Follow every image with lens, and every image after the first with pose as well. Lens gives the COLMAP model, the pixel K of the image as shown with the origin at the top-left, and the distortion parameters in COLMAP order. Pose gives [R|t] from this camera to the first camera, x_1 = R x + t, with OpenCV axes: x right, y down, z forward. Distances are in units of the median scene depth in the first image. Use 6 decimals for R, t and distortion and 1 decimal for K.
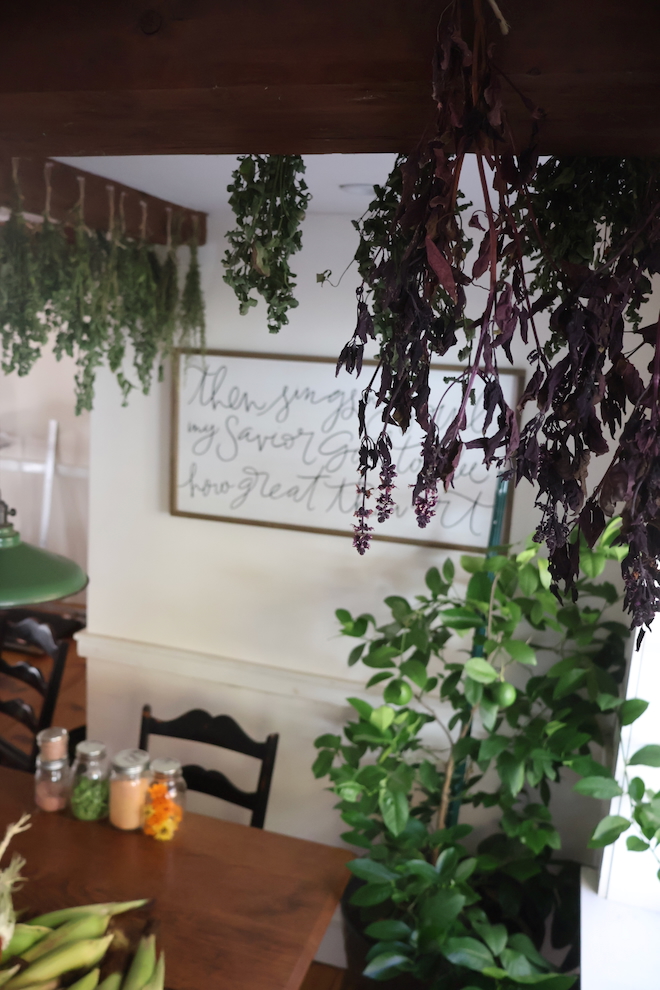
lens RADIAL K [[827.7, 0, 329.8], [0, 827.7, 494.6], [0, 0, 1]] dist [-0.018336, -0.013220]
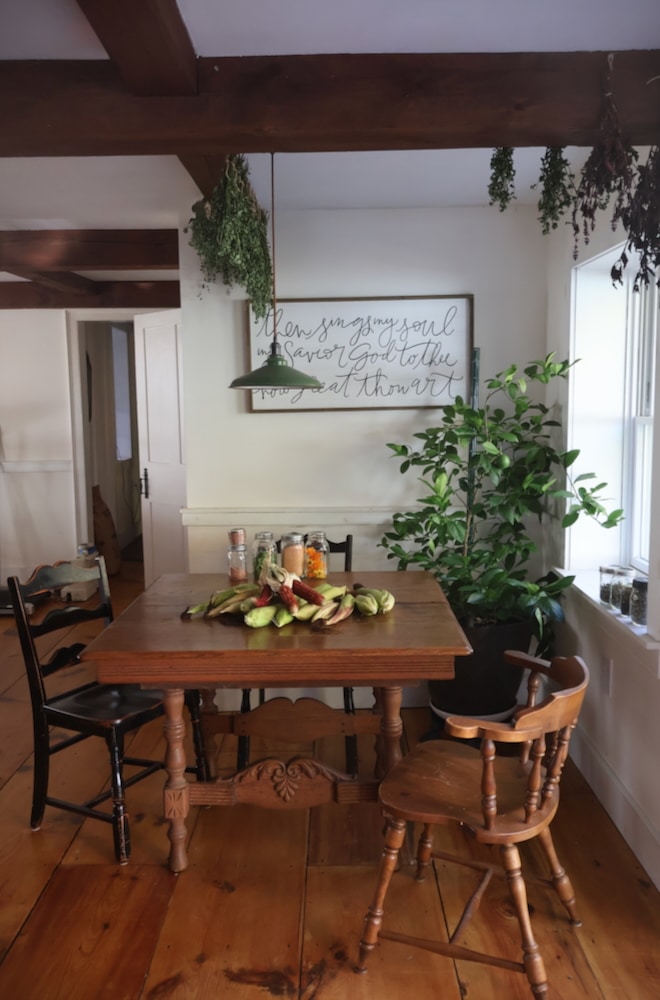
lens RADIAL K [[836.1, 0, 330.0], [0, 836.1, 500.2], [0, 0, 1]] dist [-0.018336, -0.013220]
pose [[0.958343, -0.109482, 0.263805, -0.503920], [0.123464, 0.991660, -0.036965, 0.273812], [-0.257558, 0.067995, 0.963868, -0.509263]]
